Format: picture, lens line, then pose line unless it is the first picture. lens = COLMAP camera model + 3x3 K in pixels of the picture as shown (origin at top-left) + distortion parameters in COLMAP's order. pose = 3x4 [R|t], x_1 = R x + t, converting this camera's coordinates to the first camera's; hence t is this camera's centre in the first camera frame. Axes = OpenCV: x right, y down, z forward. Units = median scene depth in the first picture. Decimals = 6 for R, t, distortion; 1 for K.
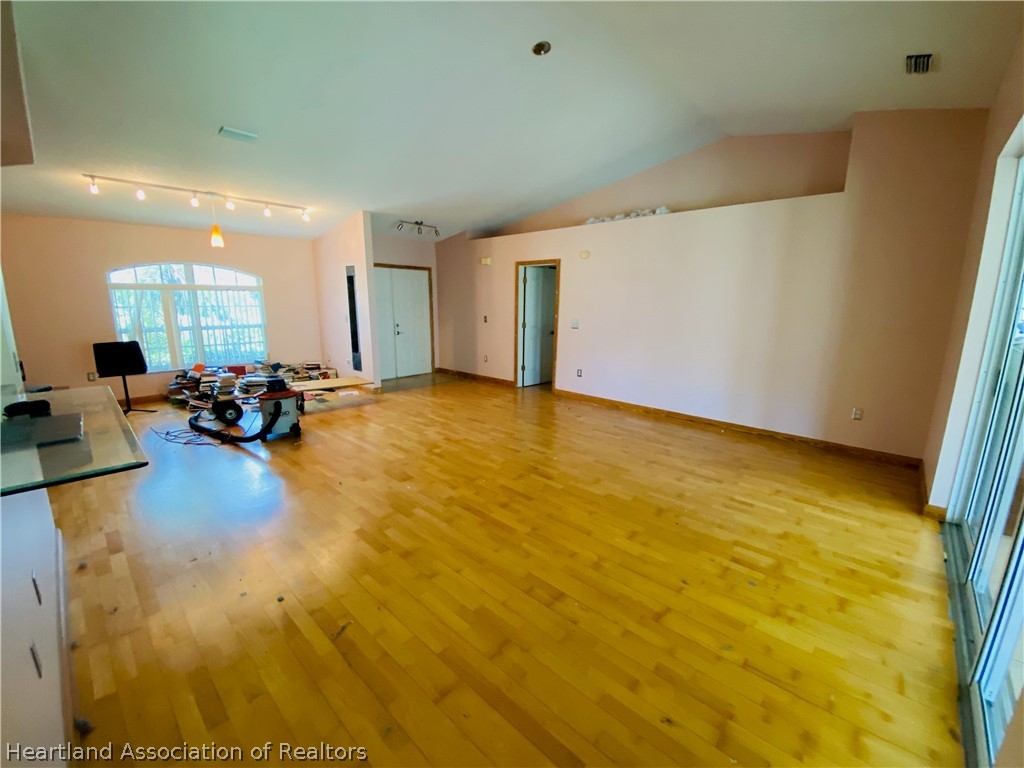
lens RADIAL K [[417.8, 0, 516.6], [0, 417.8, 386.4], [0, 0, 1]] dist [-0.023472, -0.002163]
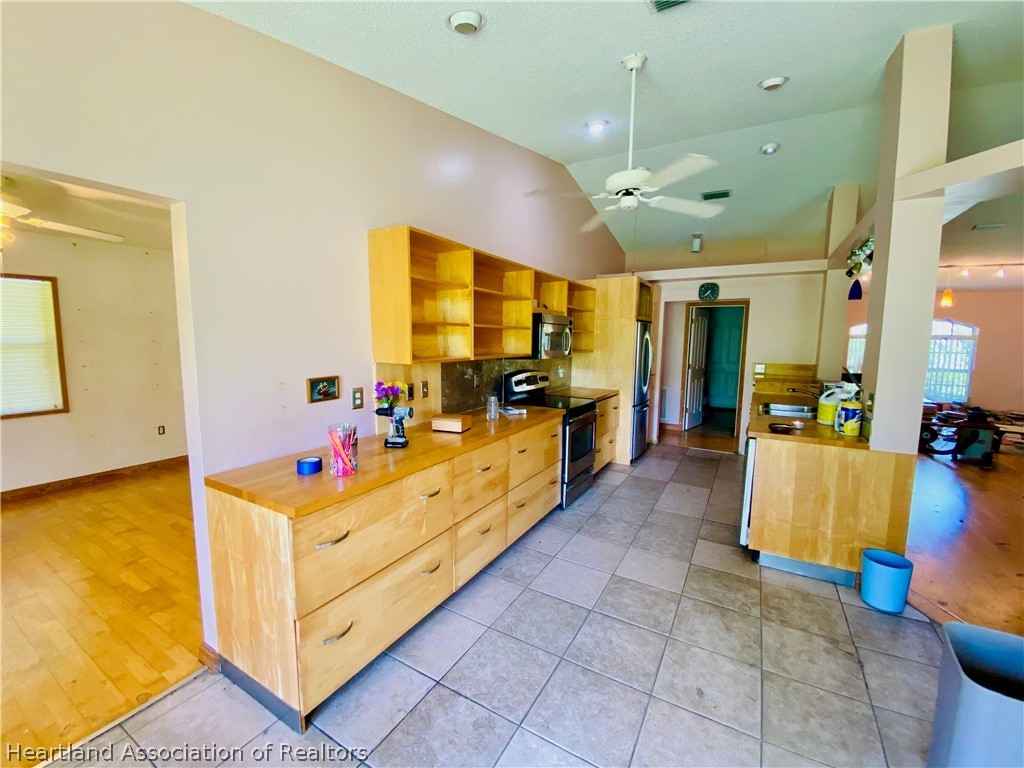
lens RADIAL K [[417.8, 0, 513.1], [0, 417.8, 385.7], [0, 0, 1]] dist [-0.023472, -0.002163]
pose [[0.194469, 0.103315, -0.975453, 0.188414], [-0.206512, 0.976462, 0.062251, 0.071399], [0.958924, 0.189337, 0.211227, -0.362223]]
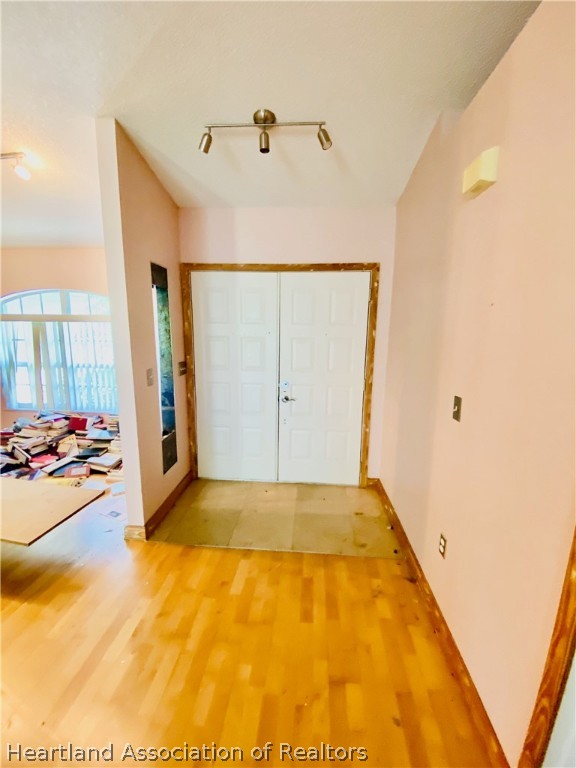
lens RADIAL K [[313.4, 0, 284.6], [0, 313.4, 387.9], [0, 0, 1]] dist [-0.023472, -0.002163]
pose [[0.615292, 0.133275, -0.776952, 0.011765], [-0.164552, 0.985607, 0.038753, -0.190049], [0.770934, 0.104005, 0.628366, 0.917711]]
